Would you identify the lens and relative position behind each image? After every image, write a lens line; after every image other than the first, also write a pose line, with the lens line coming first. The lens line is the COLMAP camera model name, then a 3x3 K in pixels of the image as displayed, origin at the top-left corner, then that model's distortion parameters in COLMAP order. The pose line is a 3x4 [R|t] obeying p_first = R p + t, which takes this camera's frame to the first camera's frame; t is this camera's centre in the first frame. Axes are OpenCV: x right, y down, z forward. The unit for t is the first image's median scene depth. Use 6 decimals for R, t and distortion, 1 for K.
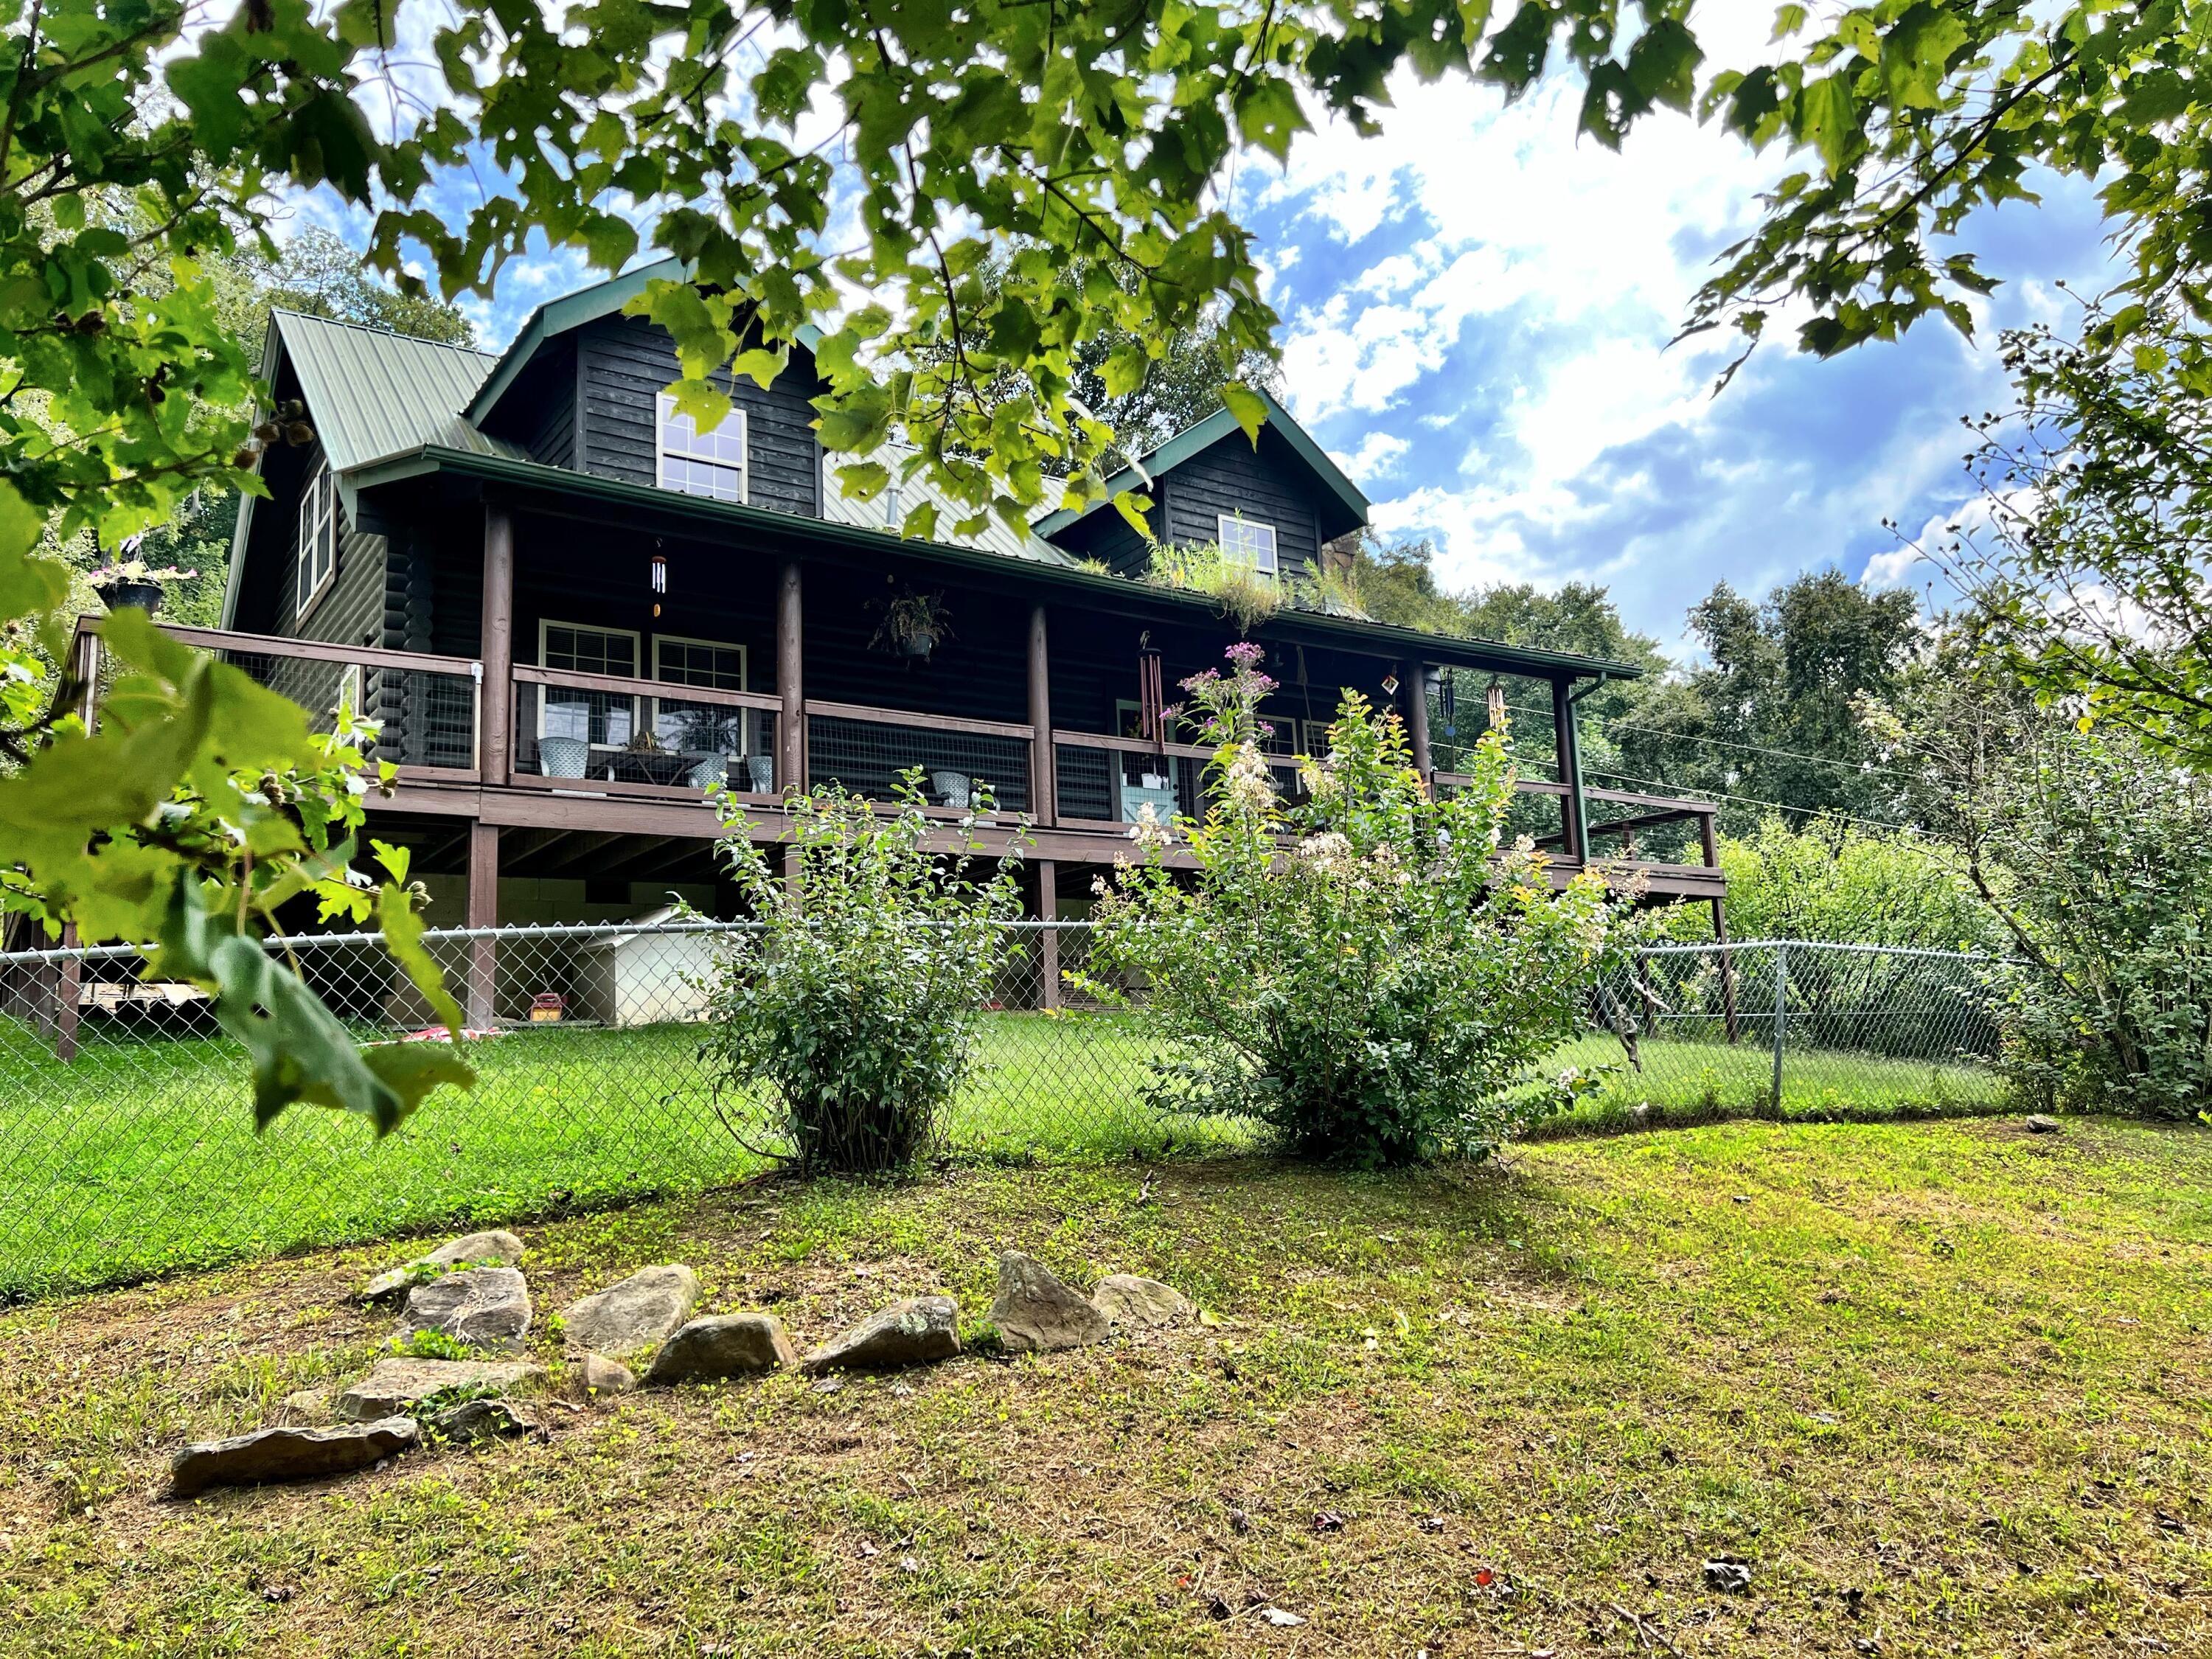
lens RADIAL K [[1663.4, 0, 1111.7], [0, 1663.4, 824.3], [0, 0, 1]] dist [0.023926, -0.030188]
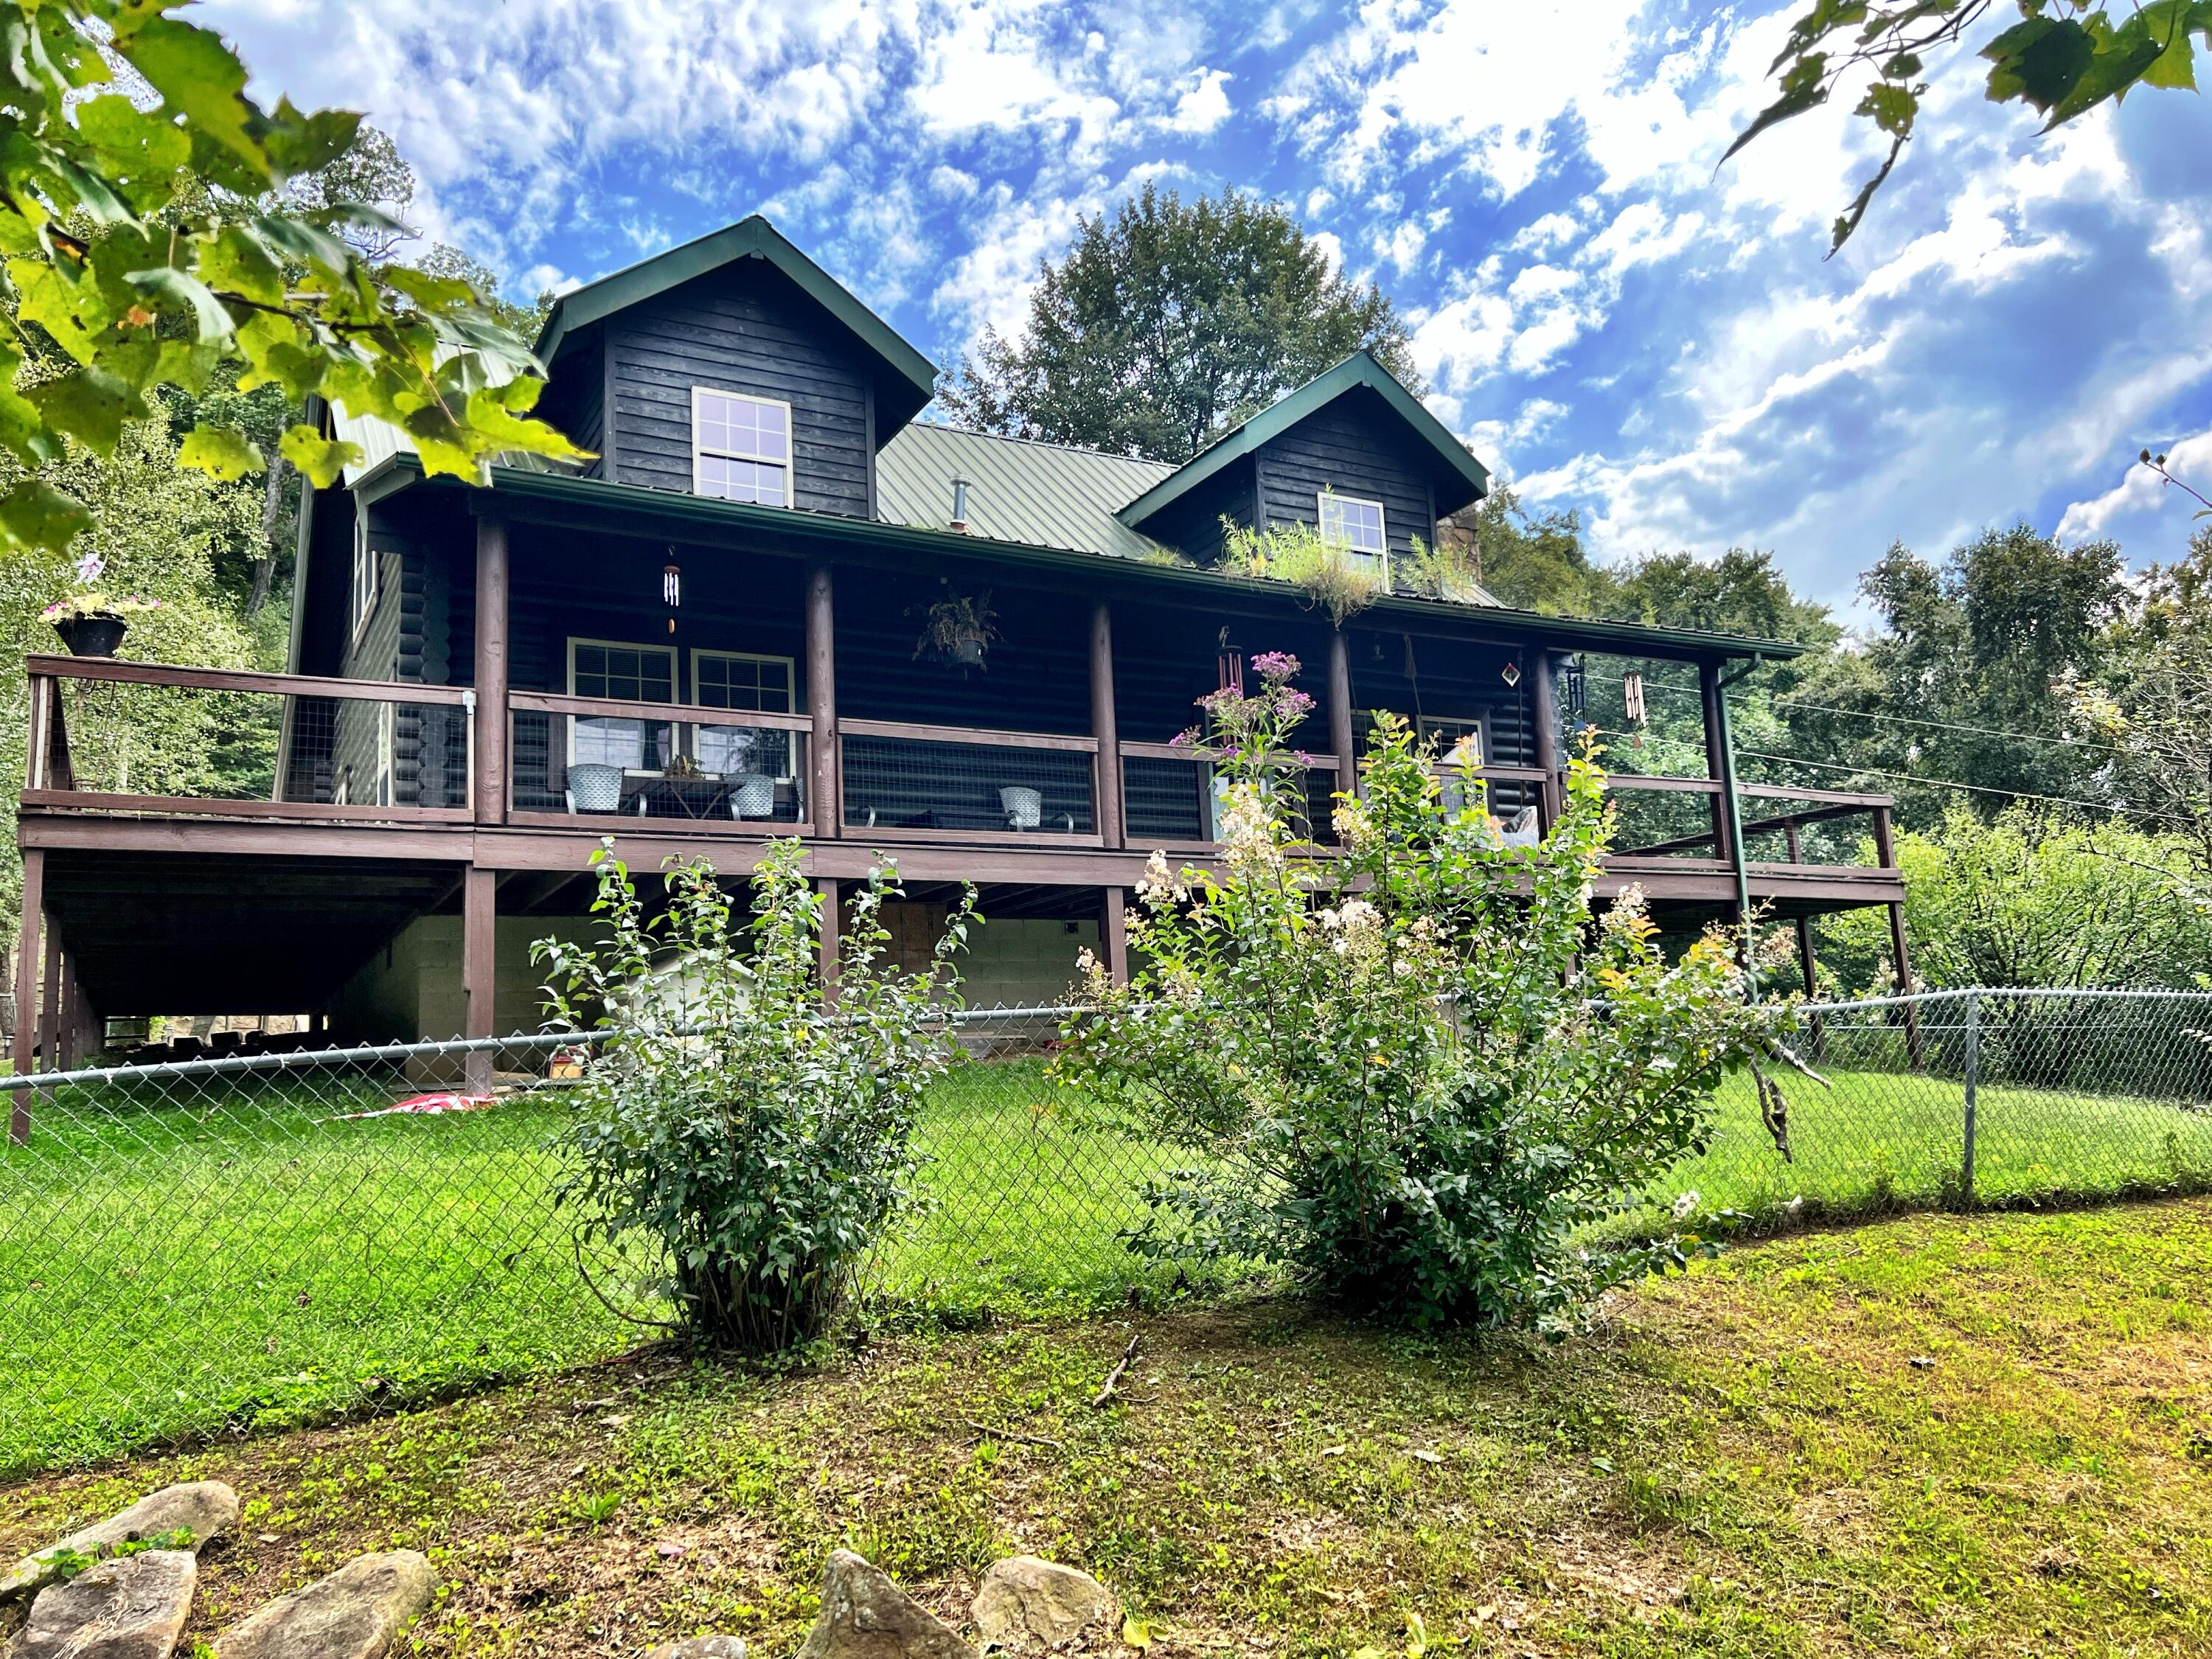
lens RADIAL K [[1663.4, 0, 1101.6], [0, 1663.4, 837.7], [0, 0, 1]] dist [0.023926, -0.030188]
pose [[0.994941, -0.022107, -0.098002, 0.049669], [0.023673, 0.999610, 0.014845, -0.021528], [0.097635, -0.017089, 0.995076, 0.121999]]
